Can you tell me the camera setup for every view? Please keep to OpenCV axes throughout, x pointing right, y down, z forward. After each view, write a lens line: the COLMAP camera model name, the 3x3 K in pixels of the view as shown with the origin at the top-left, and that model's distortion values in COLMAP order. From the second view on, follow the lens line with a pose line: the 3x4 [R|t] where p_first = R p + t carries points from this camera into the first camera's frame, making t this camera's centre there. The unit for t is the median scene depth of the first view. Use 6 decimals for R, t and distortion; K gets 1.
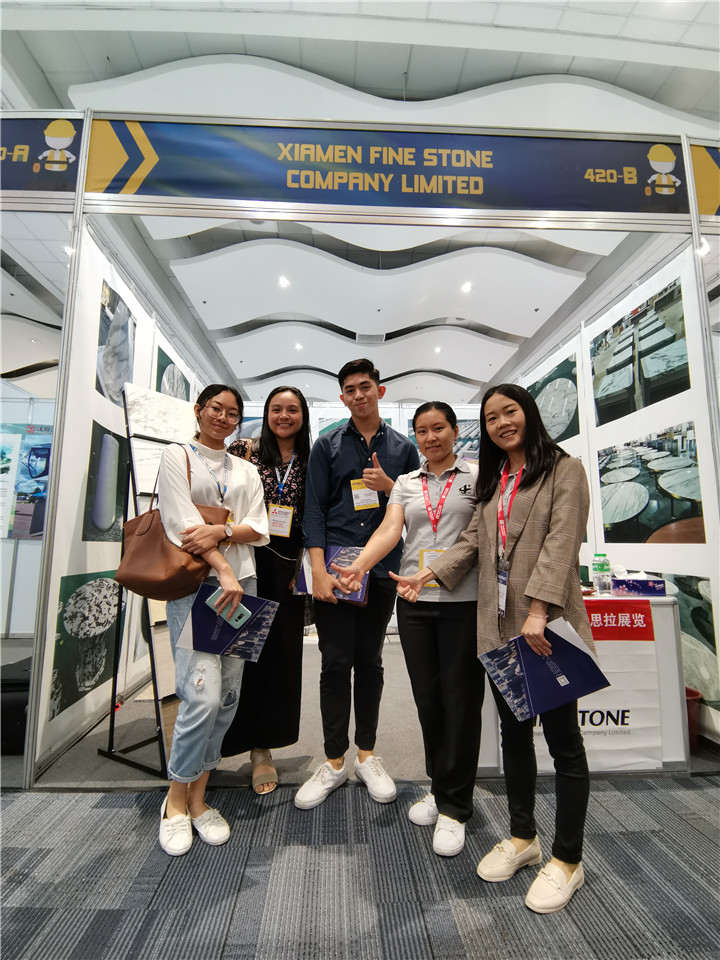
lens RADIAL K [[465.4, 0, 360.7], [0, 465.4, 477.9], [0, 0, 1]] dist [0.018495, -0.024882]
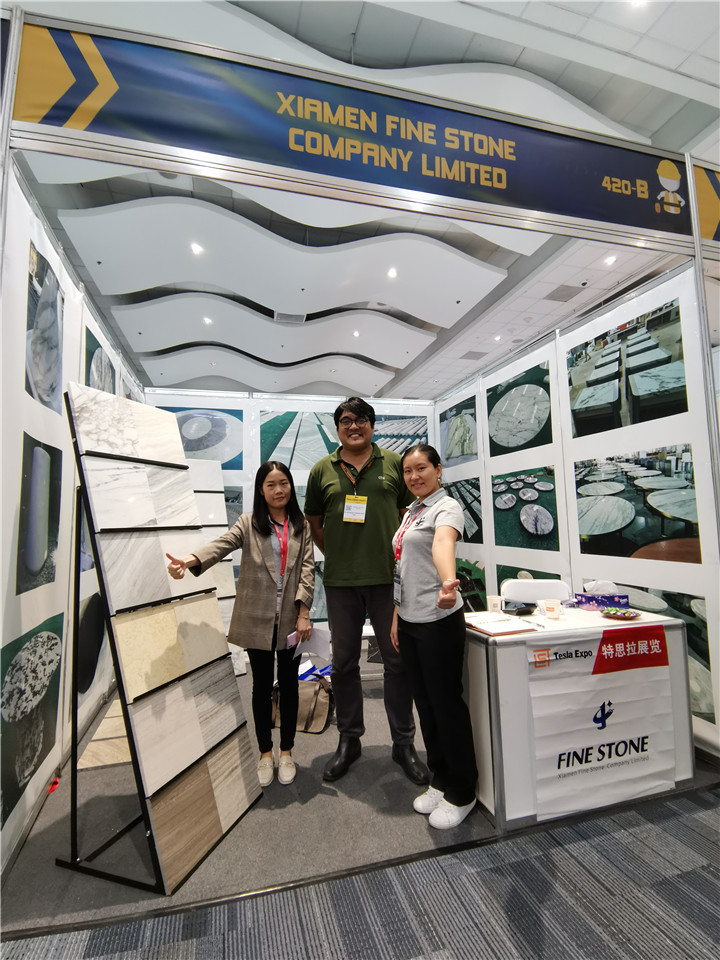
lens RADIAL K [[465.4, 0, 360.7], [0, 465.4, 477.9], [0, 0, 1]] dist [0.018495, -0.024882]
pose [[0.975892, -0.004137, 0.218217, -0.209201], [-0.005928, 0.998949, 0.045448, -0.086363], [-0.218176, -0.045646, 0.974841, 0.150687]]
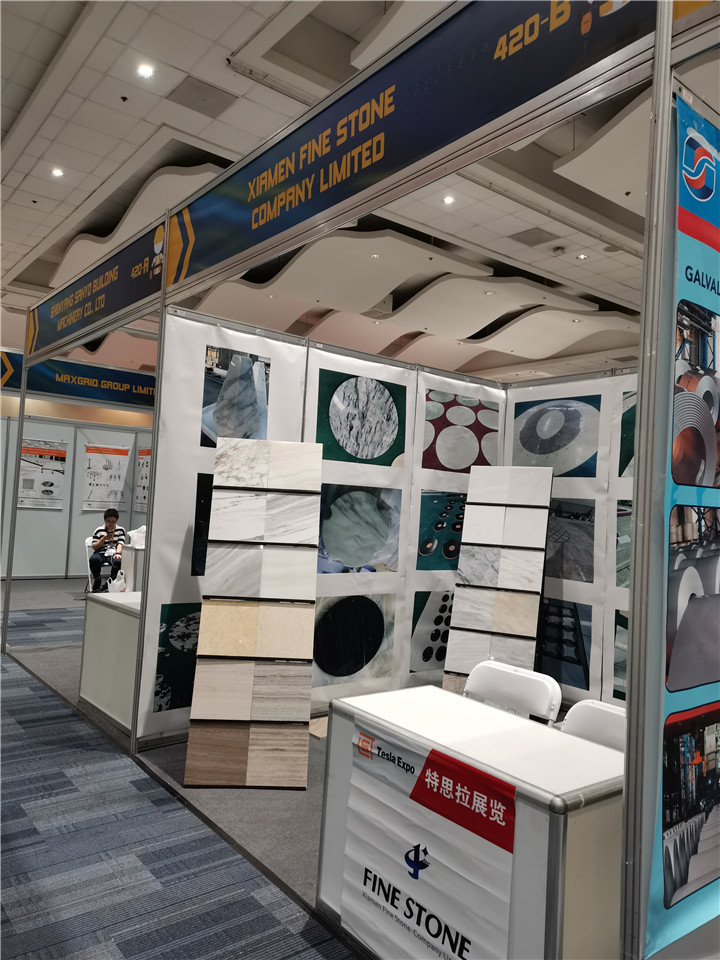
lens RADIAL K [[712.2, 0, 360.0], [0, 712.2, 480.0], [0, 0, 1]] dist [0.028744, 0.001149]
pose [[0.575523, 0.002719, -0.817781, 1.116777], [0.060316, 0.997130, 0.045763, -0.163884], [0.815558, -0.075663, 0.573708, 0.297882]]
